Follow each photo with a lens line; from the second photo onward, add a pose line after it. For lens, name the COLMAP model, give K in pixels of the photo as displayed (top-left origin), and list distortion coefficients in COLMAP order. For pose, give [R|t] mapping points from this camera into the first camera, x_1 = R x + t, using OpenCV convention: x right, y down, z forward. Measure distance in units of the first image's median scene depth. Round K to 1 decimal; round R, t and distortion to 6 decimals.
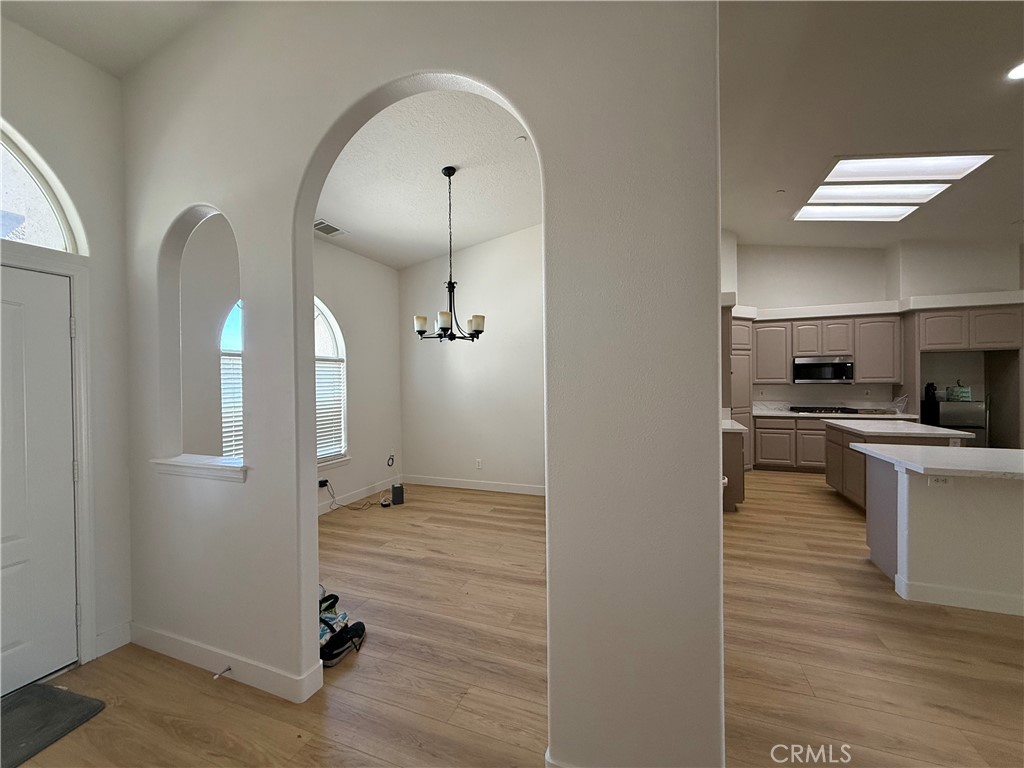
lens RADIAL K [[411.8, 0, 515.9], [0, 411.8, 386.0], [0, 0, 1]] dist [-0.001608, 0.000622]
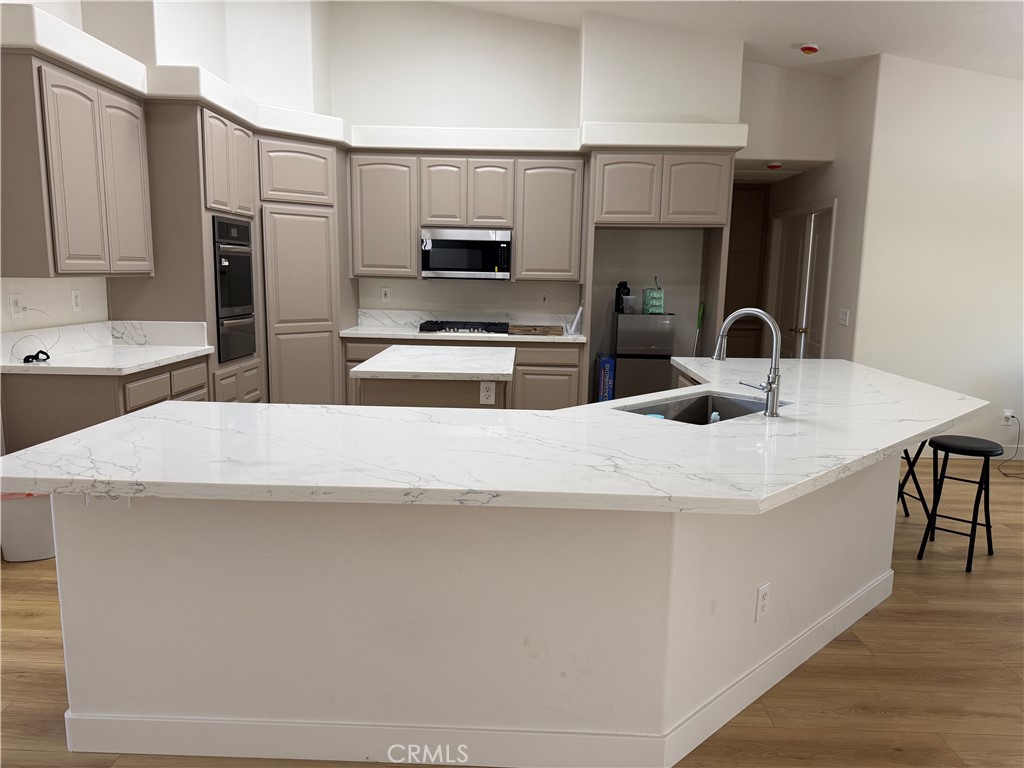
lens RADIAL K [[721.0, 0, 507.7], [0, 721.0, 389.5], [0, 0, 1]] dist [0.026314, -0.010911]
pose [[0.940788, -0.023579, 0.338176, 0.483878], [-0.025586, 0.989794, 0.140191, 0.004152], [-0.338030, -0.140543, 0.930582, 0.077990]]
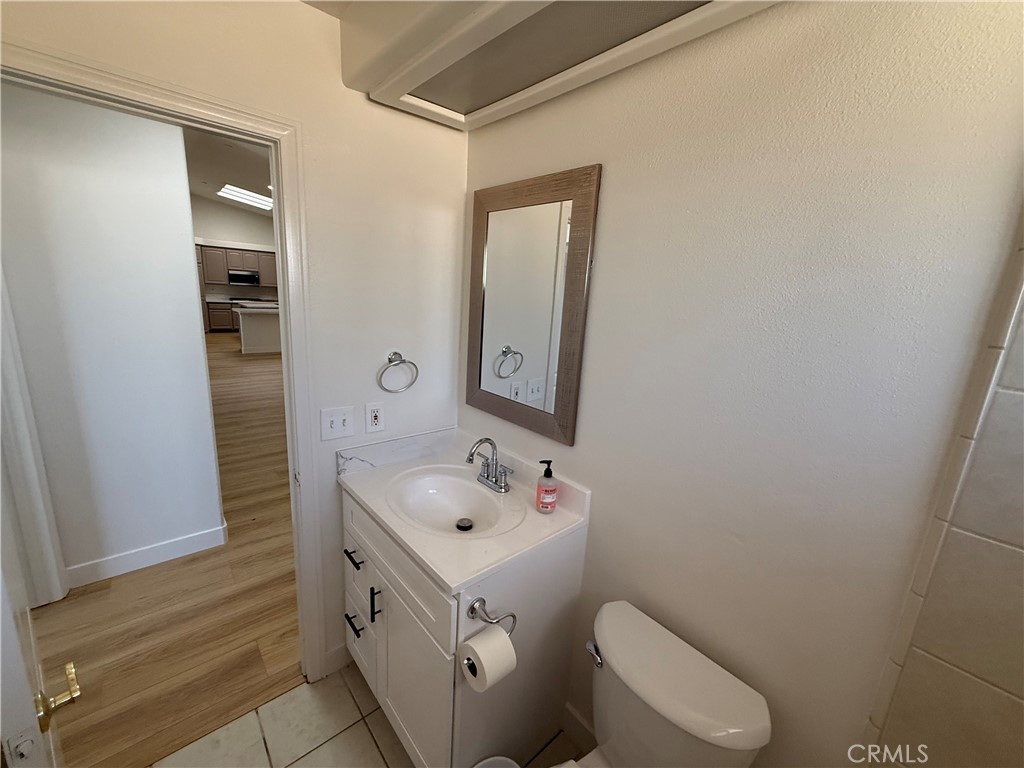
lens RADIAL K [[411.8, 0, 515.8], [0, 411.8, 385.0], [0, 0, 1]] dist [-0.001608, 0.000622]
pose [[0.462682, -0.158443, 0.872251, -0.421853], [-0.053704, 0.977083, 0.205973, -0.015820], [-0.884896, -0.142143, 0.443569, -1.048644]]
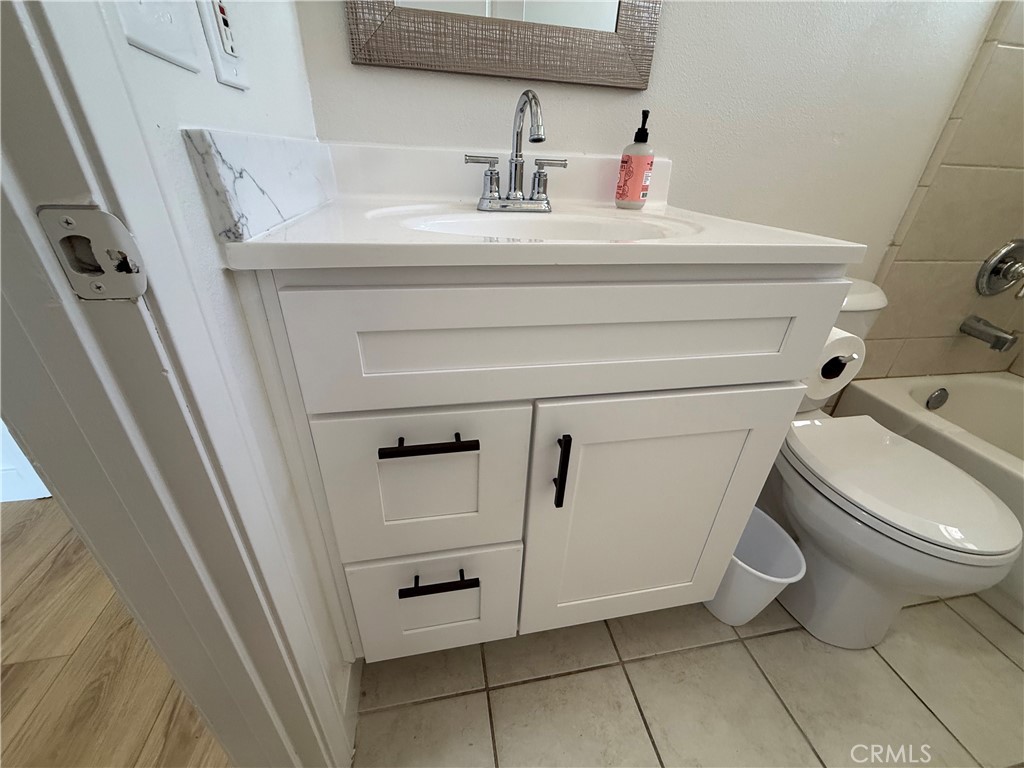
lens RADIAL K [[411.8, 0, 513.3], [0, 411.8, 387.8], [0, 0, 1]] dist [-0.001608, 0.000622]
pose [[-0.525893, -0.424444, 0.737078, -0.342785], [-0.022520, 0.873234, 0.486781, 0.081860], [-0.850253, 0.239396, -0.468786, -0.853492]]
